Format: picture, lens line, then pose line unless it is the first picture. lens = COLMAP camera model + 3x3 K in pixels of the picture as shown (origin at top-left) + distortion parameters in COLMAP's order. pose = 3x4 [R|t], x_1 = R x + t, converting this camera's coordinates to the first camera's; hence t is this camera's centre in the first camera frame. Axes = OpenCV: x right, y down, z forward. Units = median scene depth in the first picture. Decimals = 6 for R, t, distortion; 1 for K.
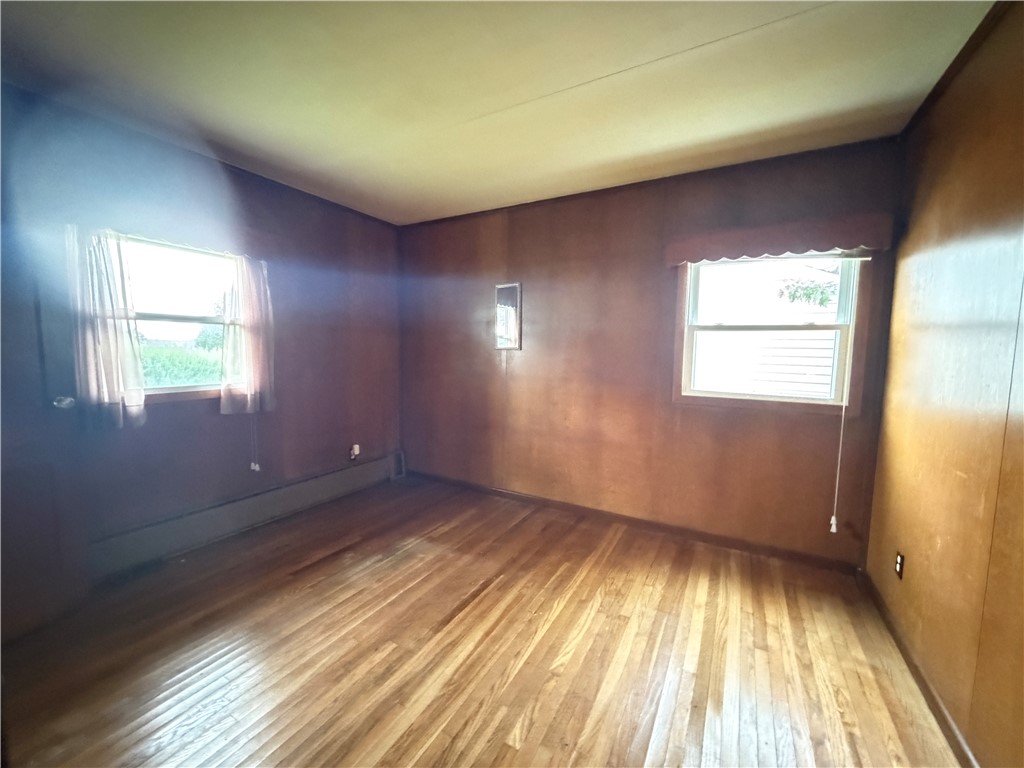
lens RADIAL K [[406.6, 0, 517.0], [0, 406.6, 381.6], [0, 0, 1]] dist [0.000497, 0.000016]
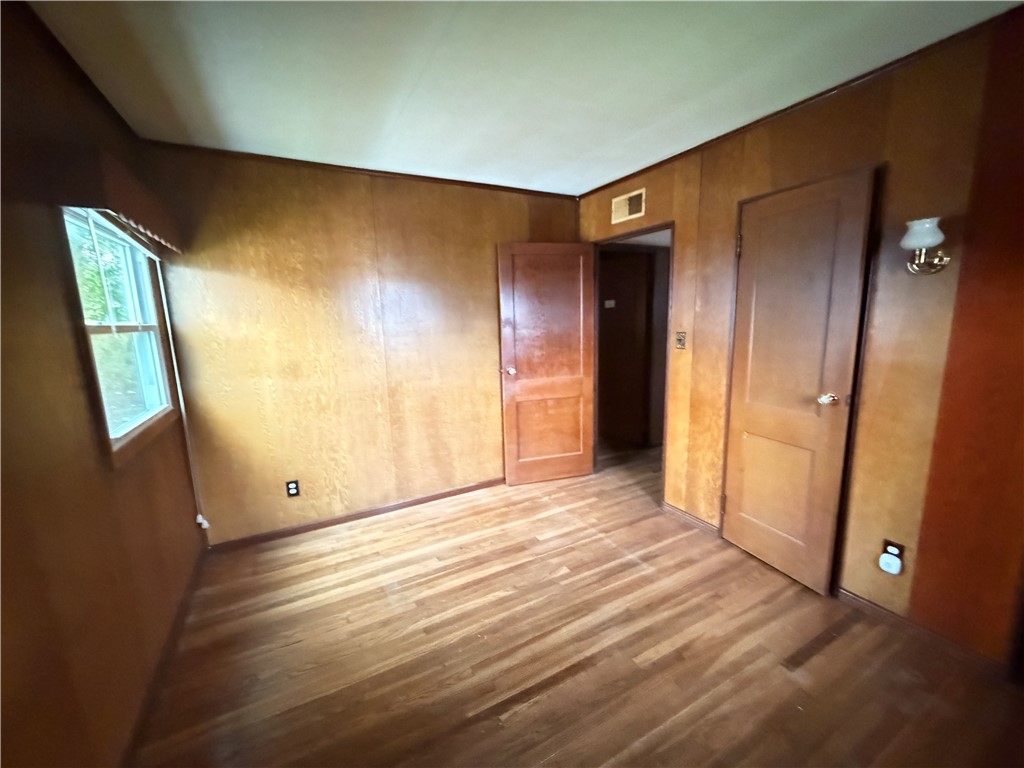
lens RADIAL K [[406.6, 0, 514.6], [0, 406.6, 383.4], [0, 0, 1]] dist [0.000497, 0.000016]
pose [[-0.842127, -0.080872, 0.533181, -0.506336], [0.065886, 0.965856, 0.250563, -0.240395], [-0.535240, 0.246135, -0.808045, 1.719652]]
